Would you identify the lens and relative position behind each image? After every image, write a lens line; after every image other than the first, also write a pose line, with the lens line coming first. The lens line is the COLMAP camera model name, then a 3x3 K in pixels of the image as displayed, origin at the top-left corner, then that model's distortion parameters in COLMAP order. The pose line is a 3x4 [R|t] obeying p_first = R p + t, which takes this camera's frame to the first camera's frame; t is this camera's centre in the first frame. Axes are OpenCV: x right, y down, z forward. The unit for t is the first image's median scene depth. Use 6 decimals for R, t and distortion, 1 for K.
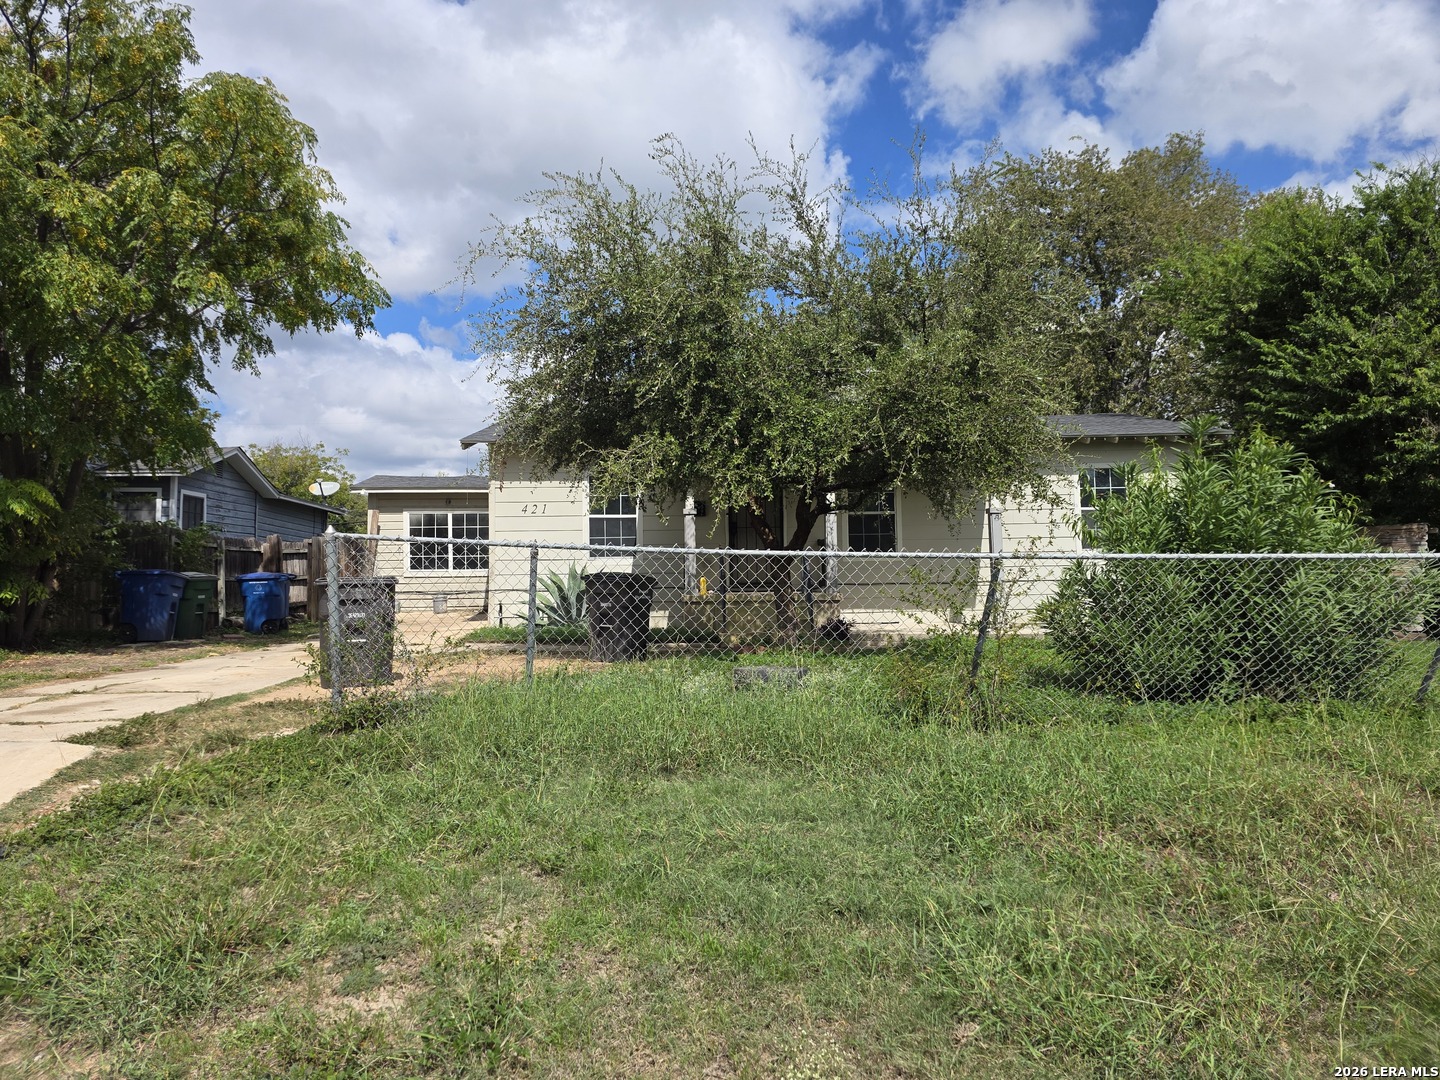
lens RADIAL K [[942.4, 0, 722.7], [0, 942.4, 530.6], [0, 0, 1]] dist [0.006536, -0.028402]
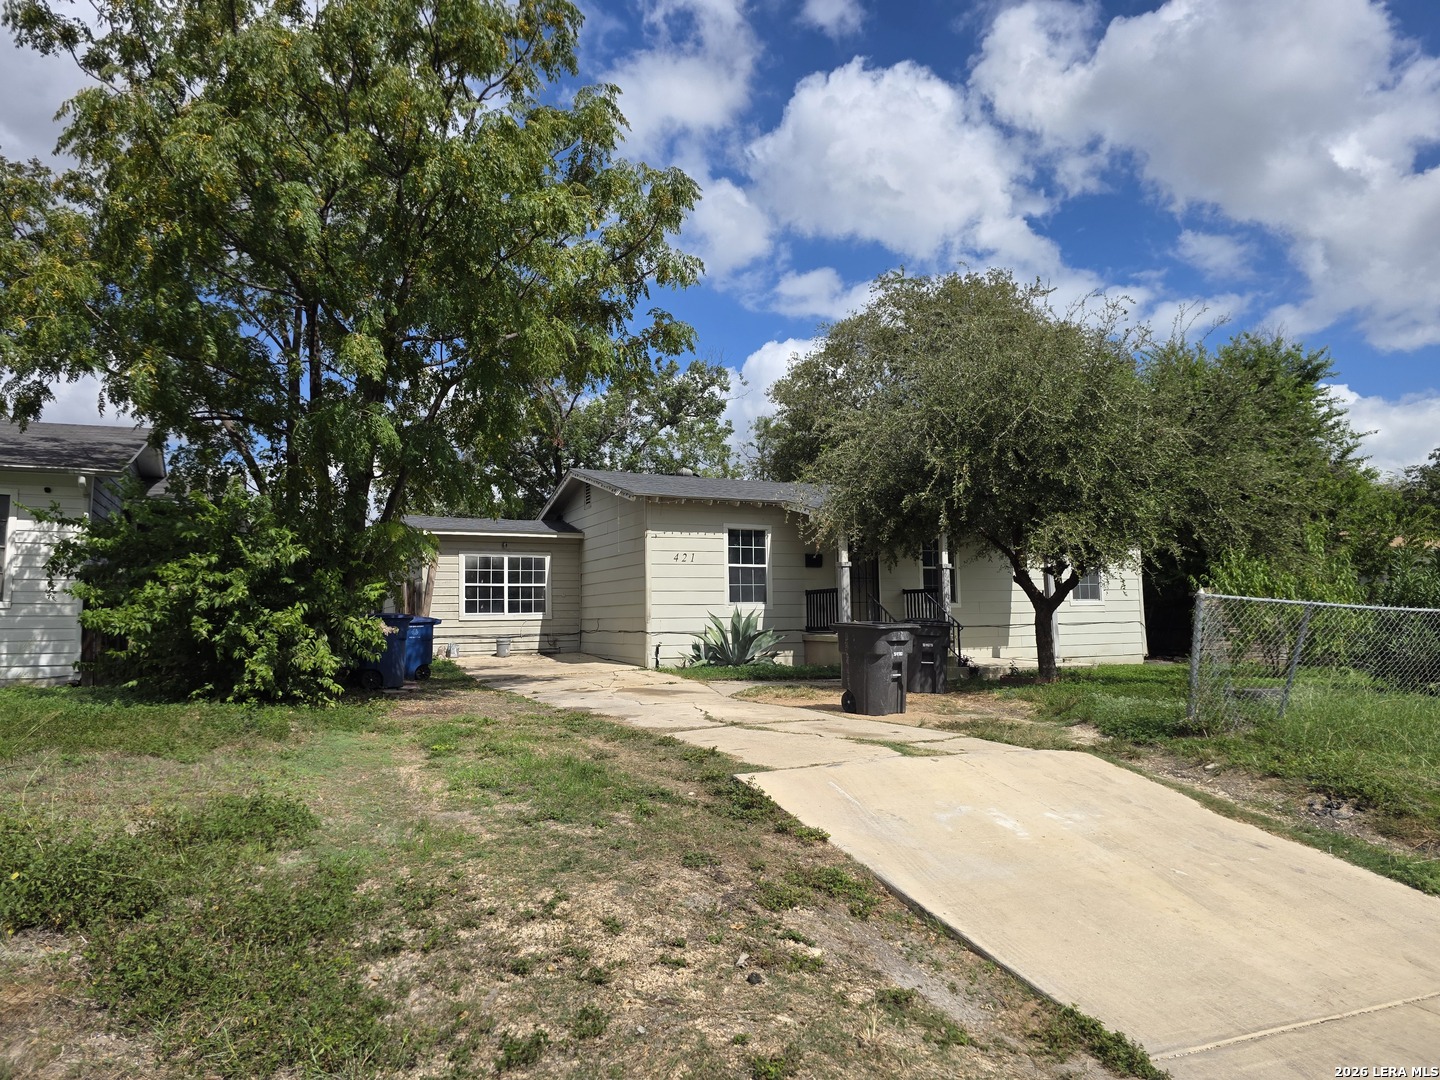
lens RADIAL K [[942.4, 0, 716.4], [0, 942.4, 533.9], [0, 0, 1]] dist [0.006536, -0.028402]
pose [[0.936814, 0.030355, 0.348508, -0.430433], [-0.016792, 0.998982, -0.041872, -0.004538], [-0.349424, 0.033374, 0.936370, -0.018308]]
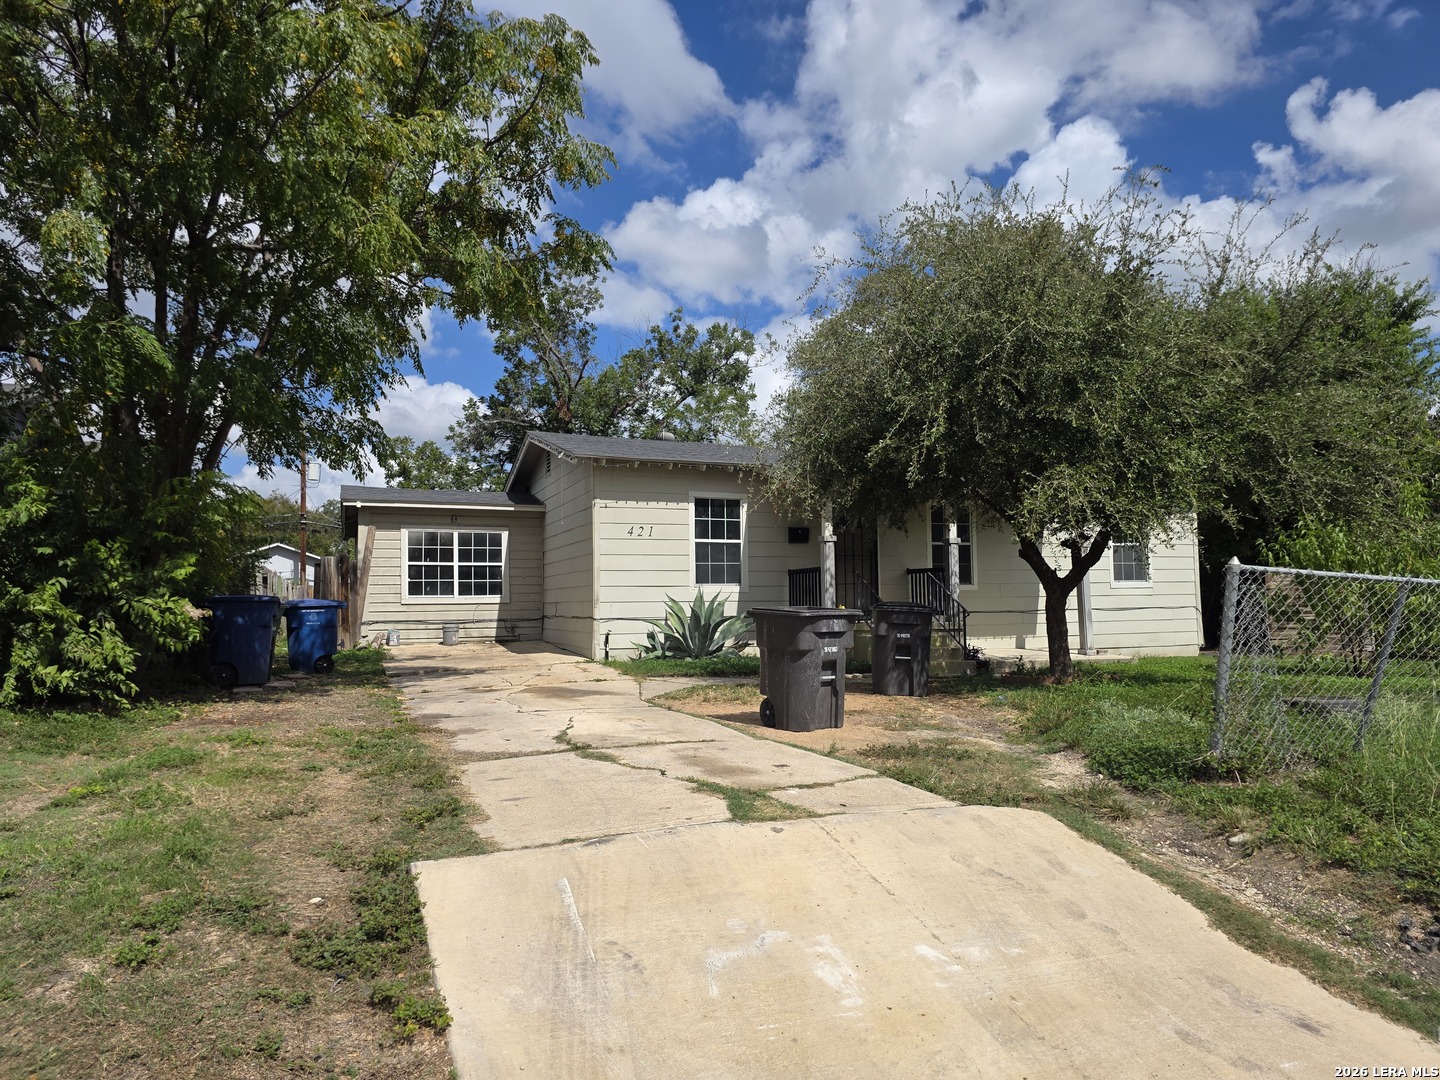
lens RADIAL K [[942.4, 0, 721.2], [0, 942.4, 550.4], [0, 0, 1]] dist [0.006536, -0.028402]
pose [[0.957148, 0.016465, 0.289131, -0.306745], [-0.015296, 0.999863, -0.006302, 0.000495], [-0.289195, 0.001610, 0.957269, 0.078393]]
